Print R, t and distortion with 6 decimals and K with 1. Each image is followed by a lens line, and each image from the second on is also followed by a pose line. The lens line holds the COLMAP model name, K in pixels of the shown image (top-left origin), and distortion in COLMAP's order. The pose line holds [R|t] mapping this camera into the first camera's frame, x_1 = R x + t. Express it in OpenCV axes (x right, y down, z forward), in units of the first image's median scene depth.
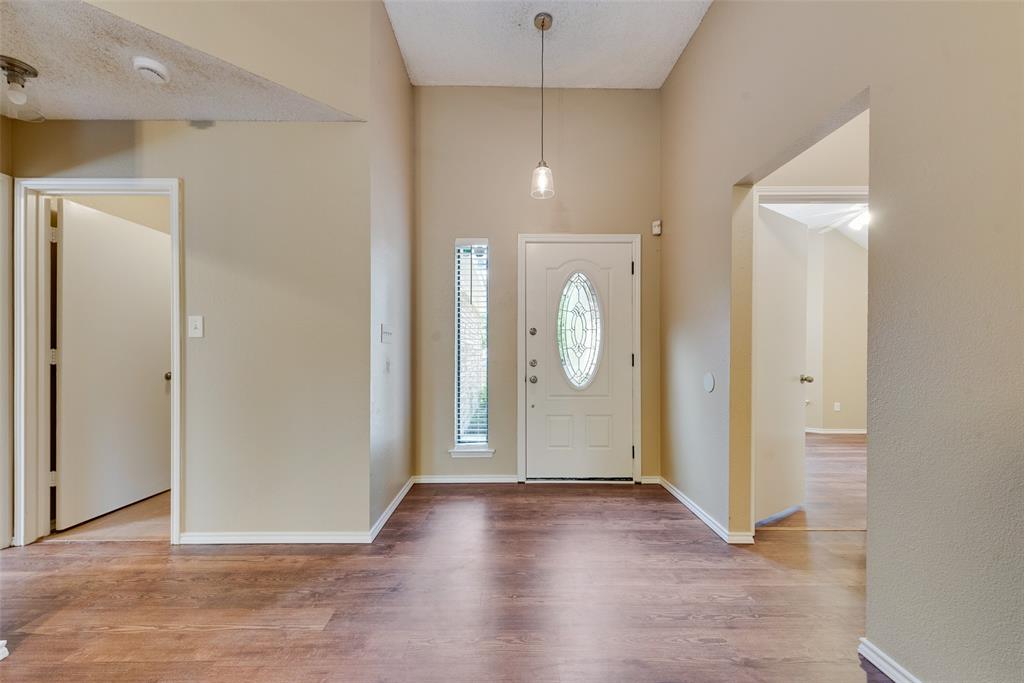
lens RADIAL K [[406.0, 0, 512.7], [0, 406.0, 357.3], [0, 0, 1]] dist [0.015847, -0.000077]
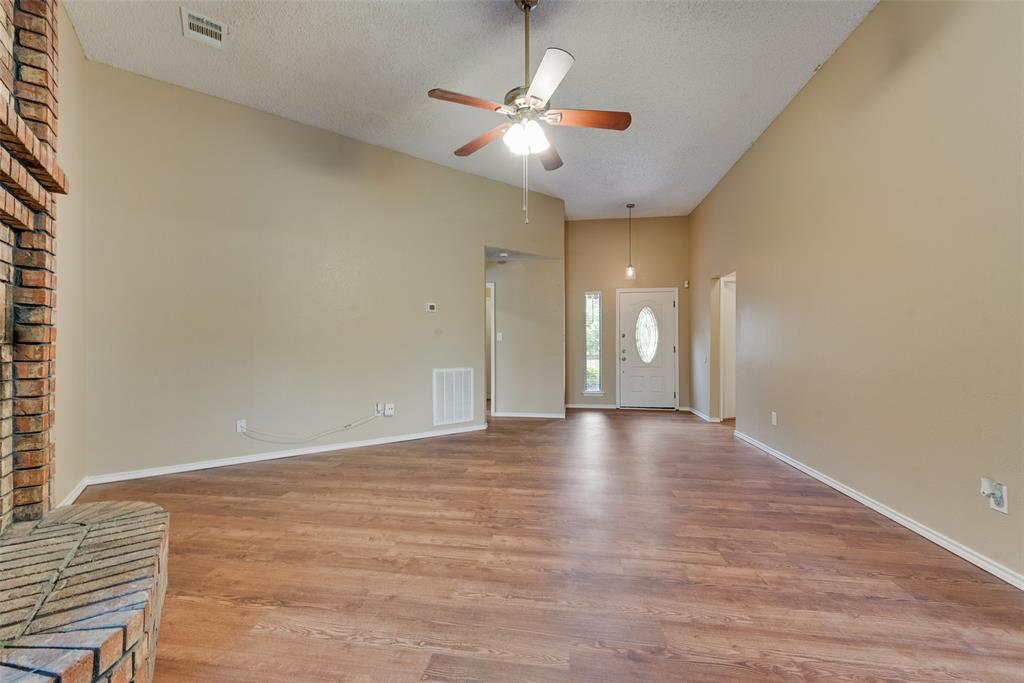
lens RADIAL K [[405.6, 0, 513.0], [0, 405.6, 345.1], [0, 0, 1]] dist [0.000552, -0.000263]
pose [[0.987810, -0.000634, -0.155664, -0.183534], [-0.000863, 0.999954, -0.009548, 0.004479], [0.155663, 0.009566, 0.987764, -1.117853]]
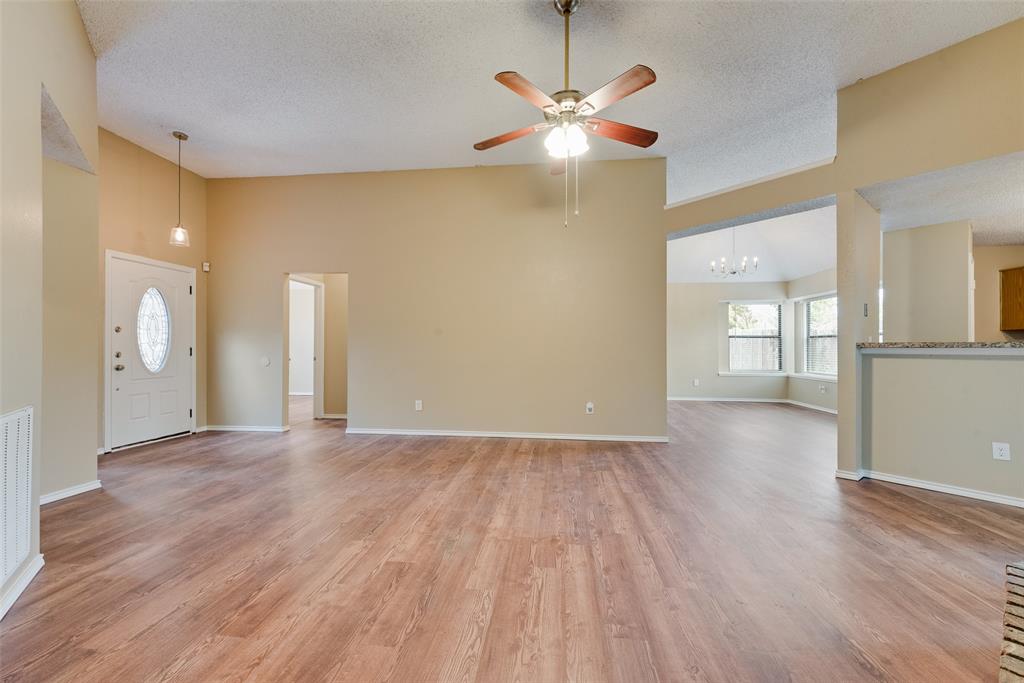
lens RADIAL K [[405.6, 0, 513.0], [0, 405.6, 345.1], [0, 0, 1]] dist [0.000552, -0.000263]
pose [[0.127790, 0.005912, 0.991784, -1.034466], [0.005342, 0.999964, -0.006649, -0.000419], [-0.991787, 0.006148, 0.127754, -0.364698]]
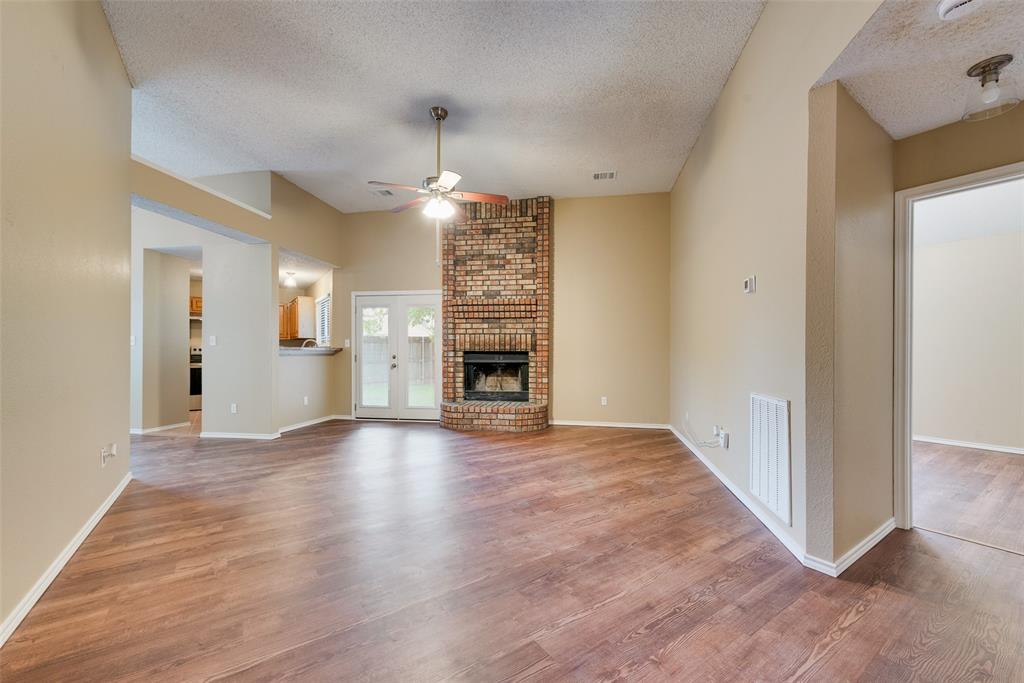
lens RADIAL K [[405.6, 0, 513.0], [0, 405.6, 345.1], [0, 0, 1]] dist [0.000552, -0.000263]
pose [[-0.827551, -0.006842, -0.561349, 0.173956], [-0.004538, 0.999975, -0.005497, -0.010908], [0.561372, -0.002002, -0.827561, 0.656442]]
